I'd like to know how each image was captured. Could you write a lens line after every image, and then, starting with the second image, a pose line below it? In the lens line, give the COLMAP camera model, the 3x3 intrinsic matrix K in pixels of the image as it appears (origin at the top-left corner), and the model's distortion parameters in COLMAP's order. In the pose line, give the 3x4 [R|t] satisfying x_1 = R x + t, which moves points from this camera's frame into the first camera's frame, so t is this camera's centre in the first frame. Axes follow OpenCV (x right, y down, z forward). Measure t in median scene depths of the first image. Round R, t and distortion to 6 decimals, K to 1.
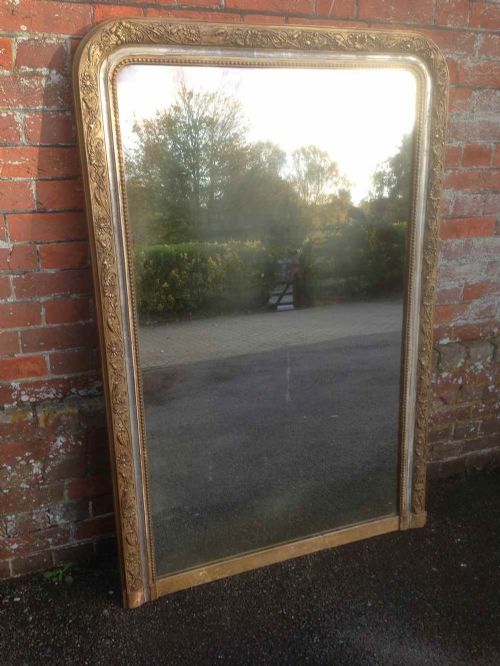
lens RADIAL K [[594.2, 0, 256.4], [0, 594.2, 337.1], [0, 0, 1]] dist [0.155120, -0.249962]
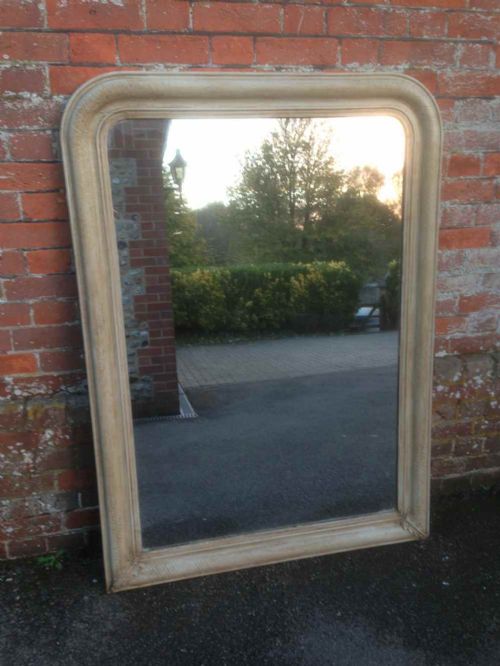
lens RADIAL K [[583.3, 0, 250.6], [0, 583.3, 336.8], [0, 0, 1]] dist [0.157944, -0.251656]
pose [[0.989125, 0.023444, -0.145197, 0.177131], [-0.027883, 0.999202, -0.028615, 0.018725], [0.144410, 0.032353, 0.988989, -0.003071]]
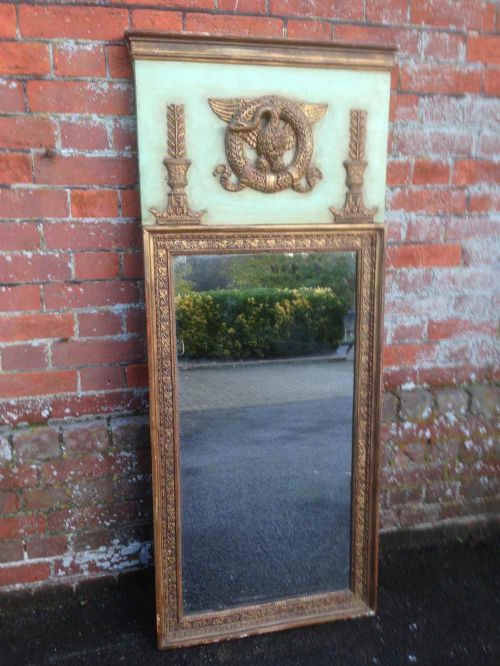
lens RADIAL K [[594.2, 0, 256.4], [0, 594.2, 337.1], [0, 0, 1]] dist [0.155120, -0.249962]
pose [[0.992446, 0.031295, -0.118625, 0.239606], [-0.040314, 0.996412, -0.074413, 0.011275], [0.115871, 0.078633, 0.990147, 0.139820]]
